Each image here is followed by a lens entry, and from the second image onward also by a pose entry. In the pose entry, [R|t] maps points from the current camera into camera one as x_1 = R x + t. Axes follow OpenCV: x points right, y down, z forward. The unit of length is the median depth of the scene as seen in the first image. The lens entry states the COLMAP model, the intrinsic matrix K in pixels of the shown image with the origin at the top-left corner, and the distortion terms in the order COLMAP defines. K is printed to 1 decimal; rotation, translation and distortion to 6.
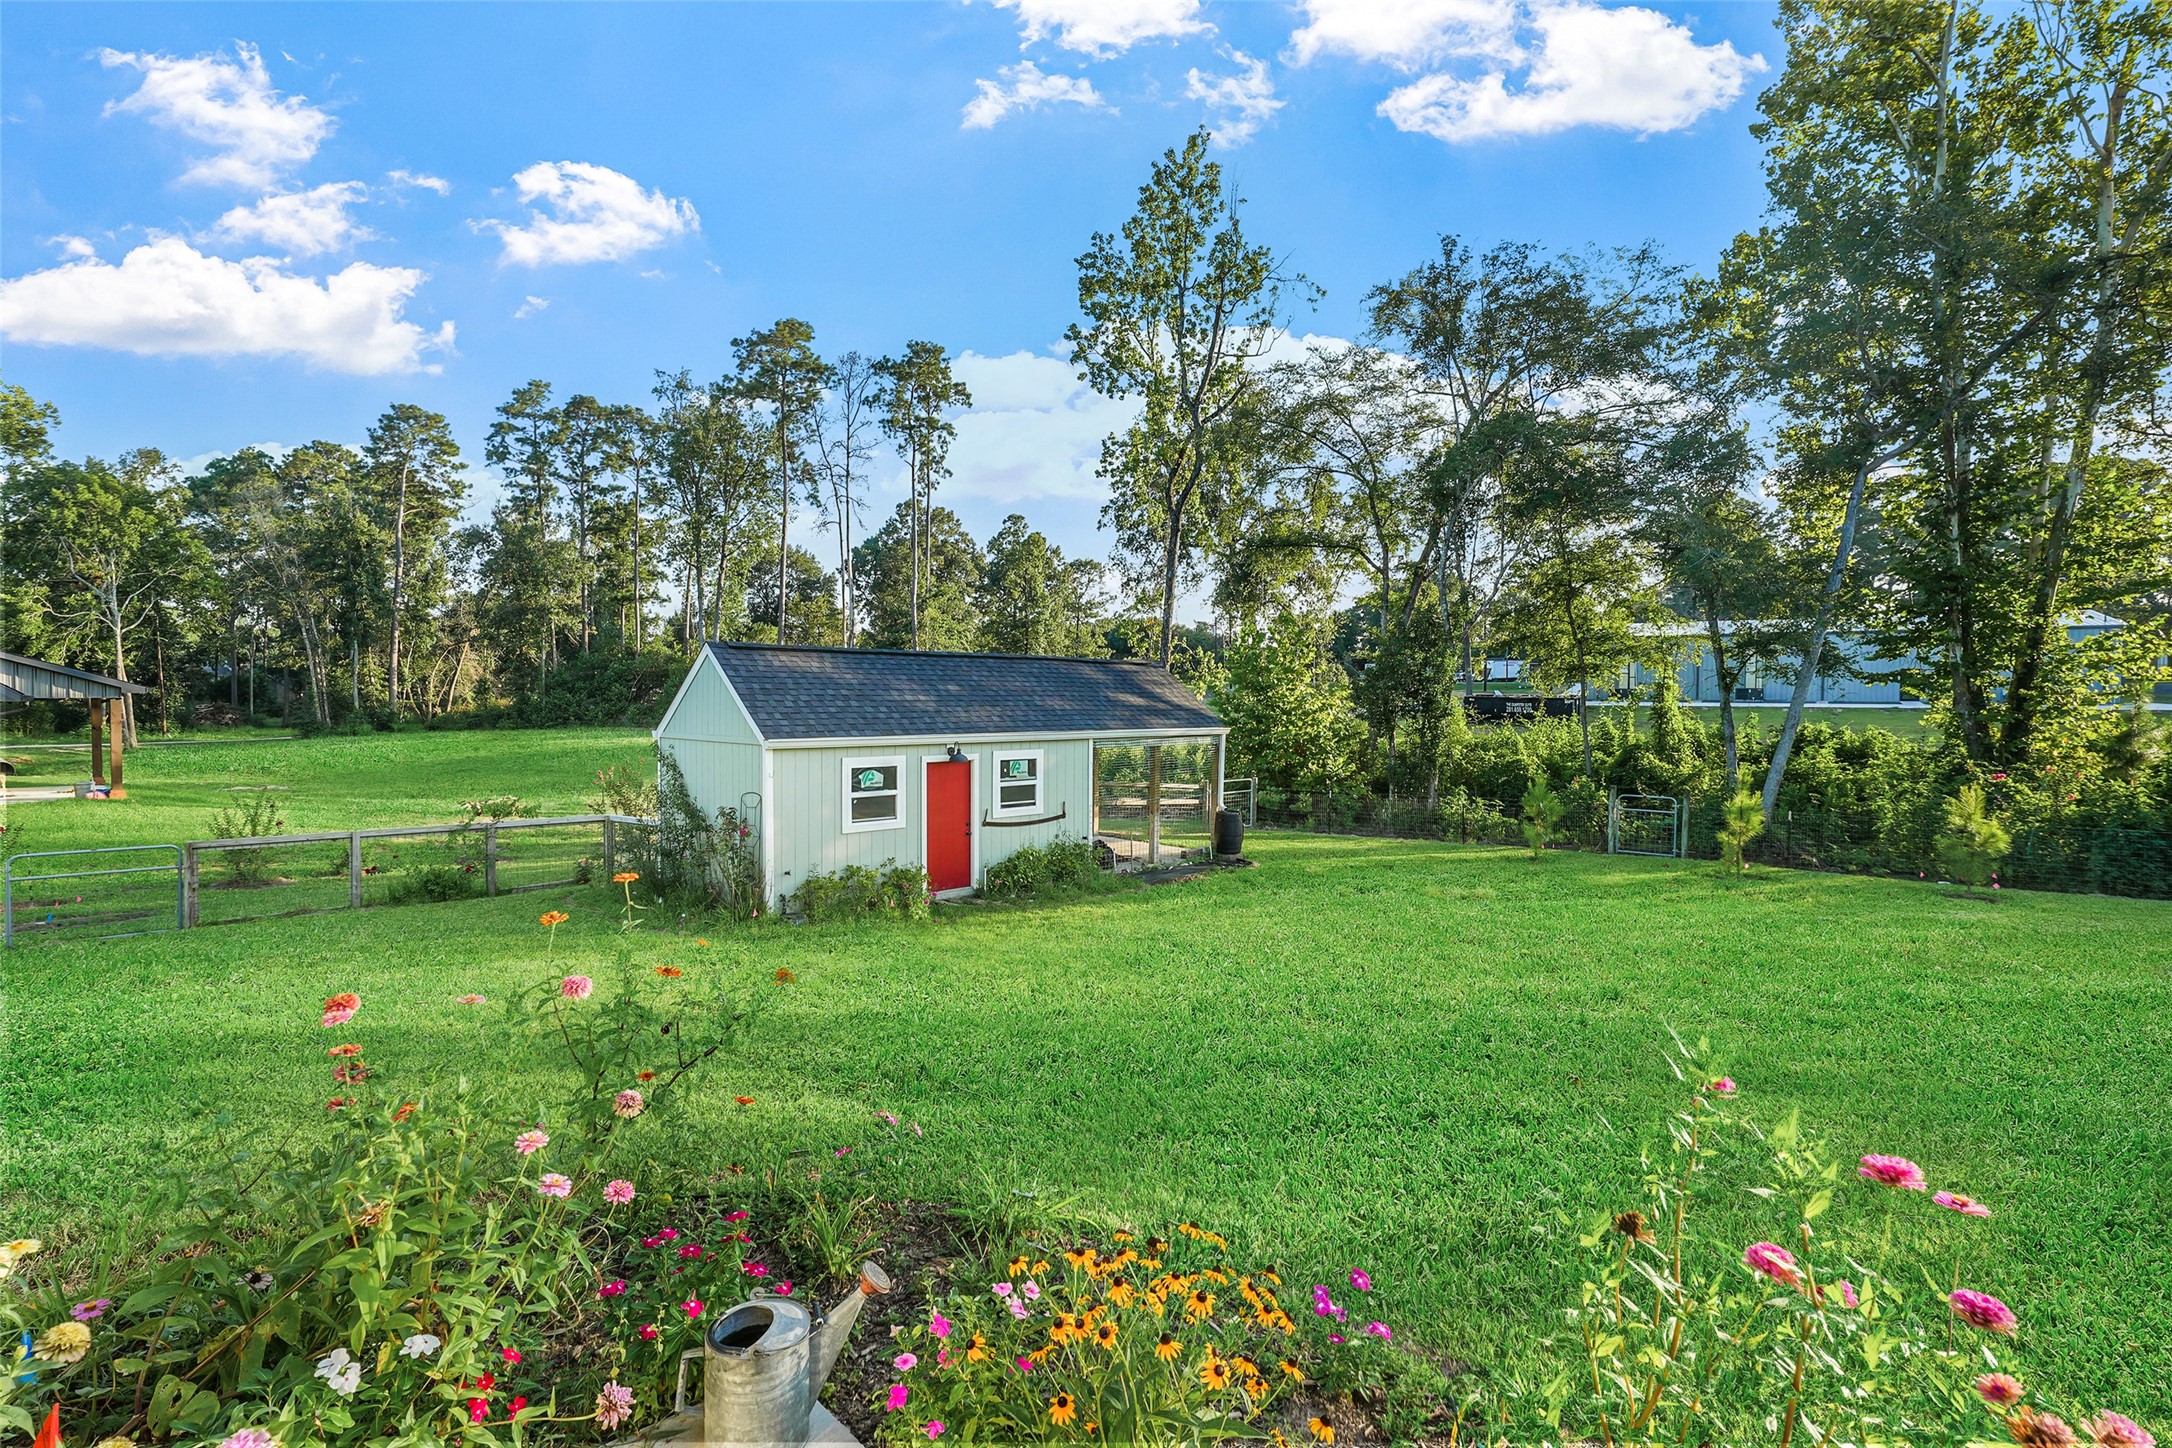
lens RADIAL K [[1056.6, 0, 1085.5], [0, 1056.6, 720.0], [0, 0, 1]] dist [-0.000990, -0.000108]
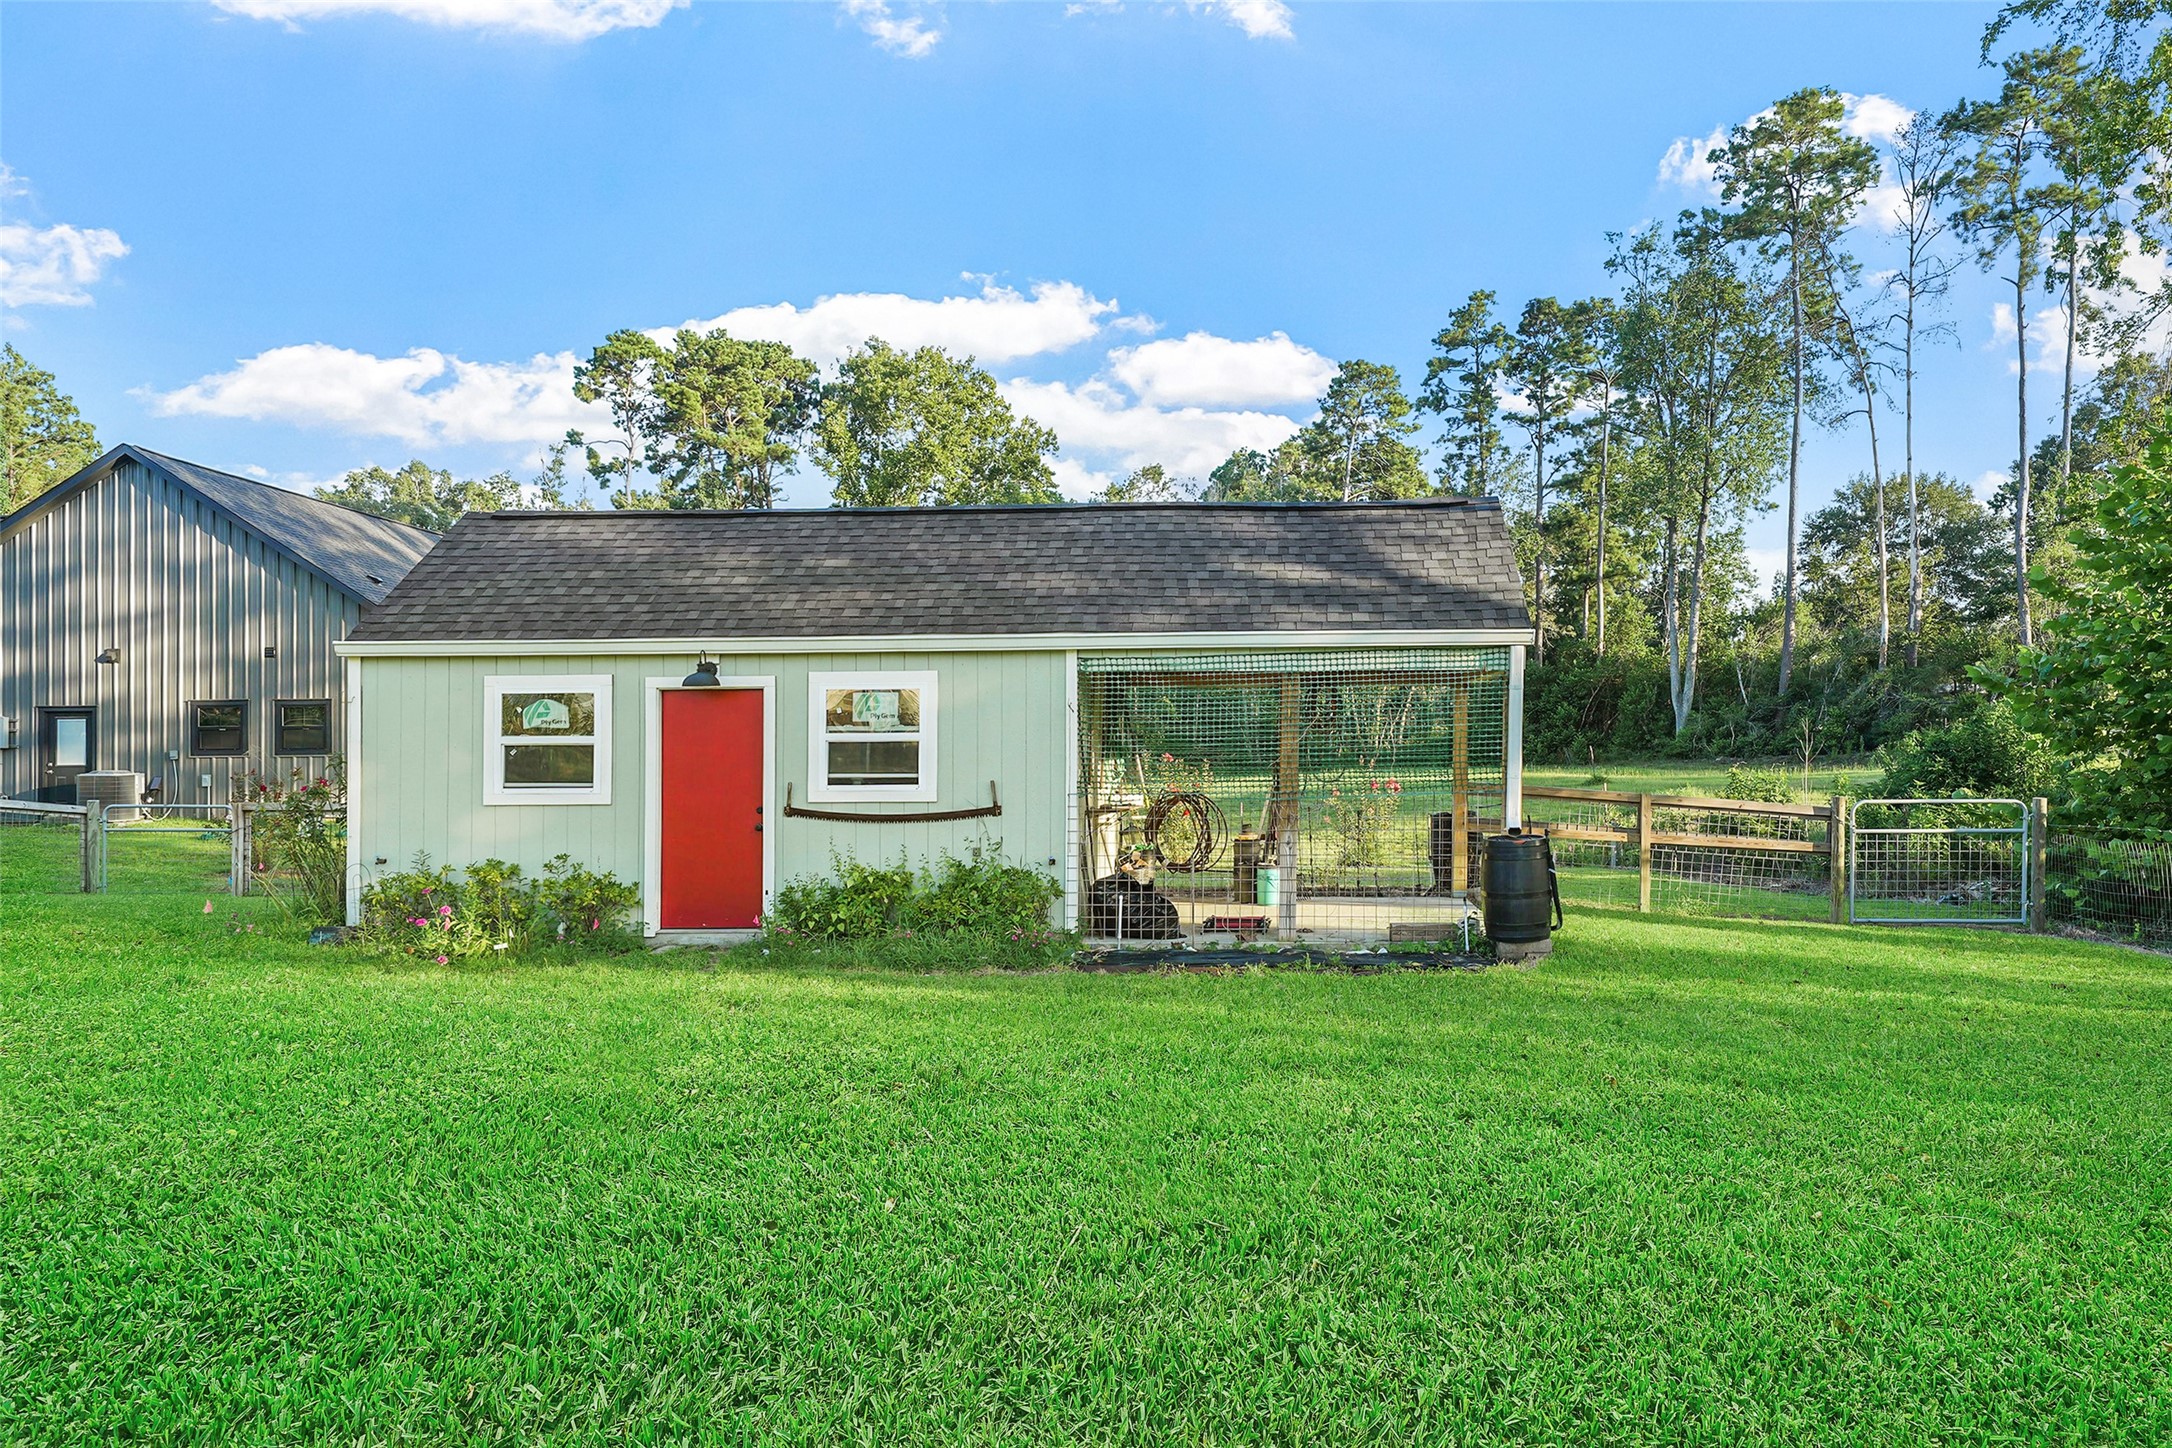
lens RADIAL K [[1514.3, 0, 1082.5], [0, 1514.3, 791.6], [0, 0, 1]] dist [0.000135, 0.001733]
pose [[0.670565, 0.014742, -0.741704, 0.535964], [-0.004825, 0.999868, 0.015511, 0.072604], [0.741835, -0.006822, 0.670548, 0.575547]]
